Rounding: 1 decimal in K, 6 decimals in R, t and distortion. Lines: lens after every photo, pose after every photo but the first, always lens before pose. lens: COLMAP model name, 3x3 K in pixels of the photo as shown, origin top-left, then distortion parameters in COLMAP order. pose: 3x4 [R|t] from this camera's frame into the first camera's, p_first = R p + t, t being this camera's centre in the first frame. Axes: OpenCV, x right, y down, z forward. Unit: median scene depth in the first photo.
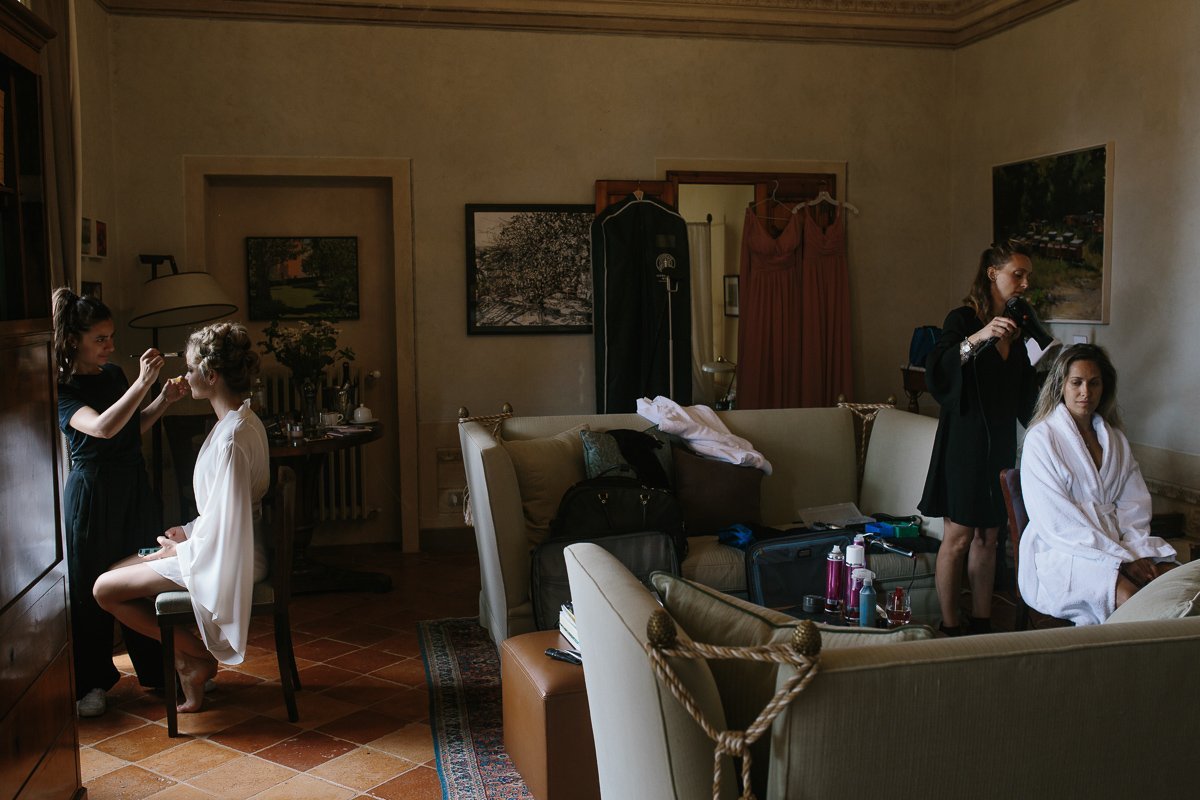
lens RADIAL K [[1219.5, 0, 597.4], [0, 1219.5, 403.7], [0, 0, 1]] dist [-0.038874, 0.000000]
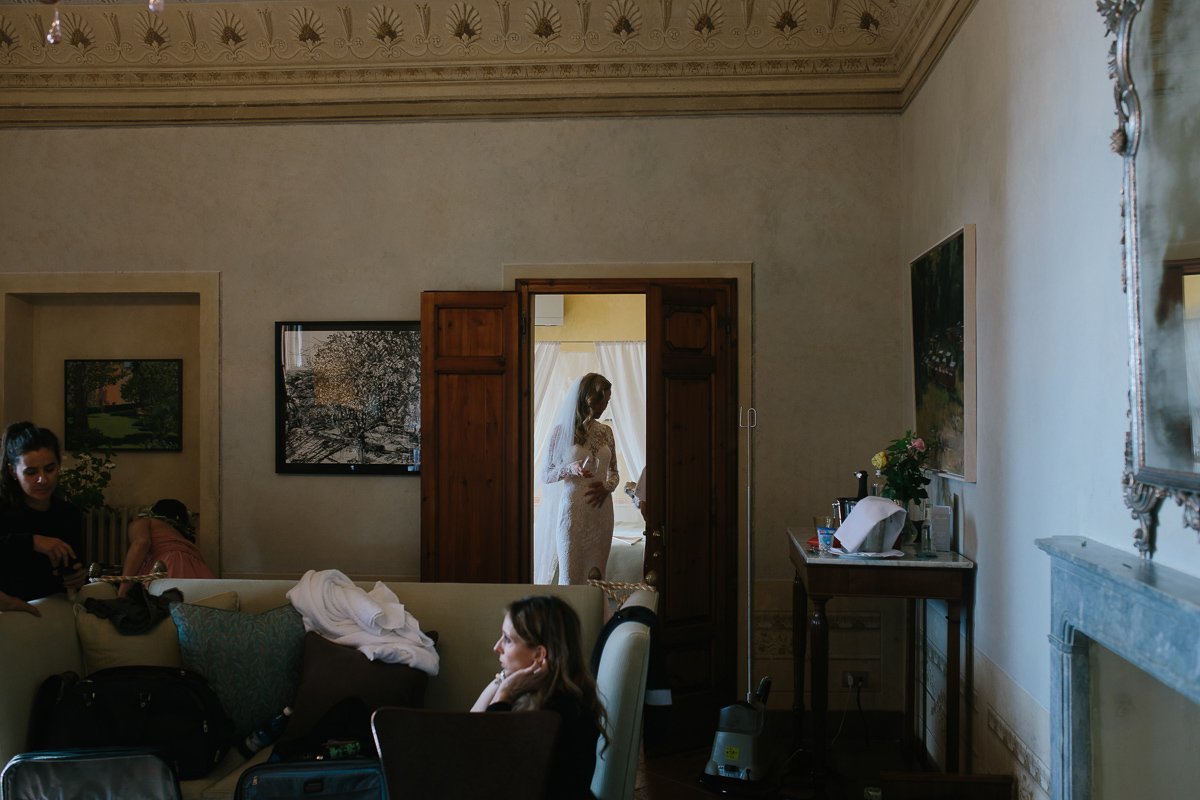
lens RADIAL K [[1219.5, 0, 601.6], [0, 1219.5, 393.4], [0, 0, 1]] dist [-0.038874, 0.000000]
pose [[0.956206, 0.006350, -0.292624, 0.361129], [-0.036135, 0.994678, -0.096492, -0.037693], [0.290454, 0.102840, 0.951347, 0.245778]]
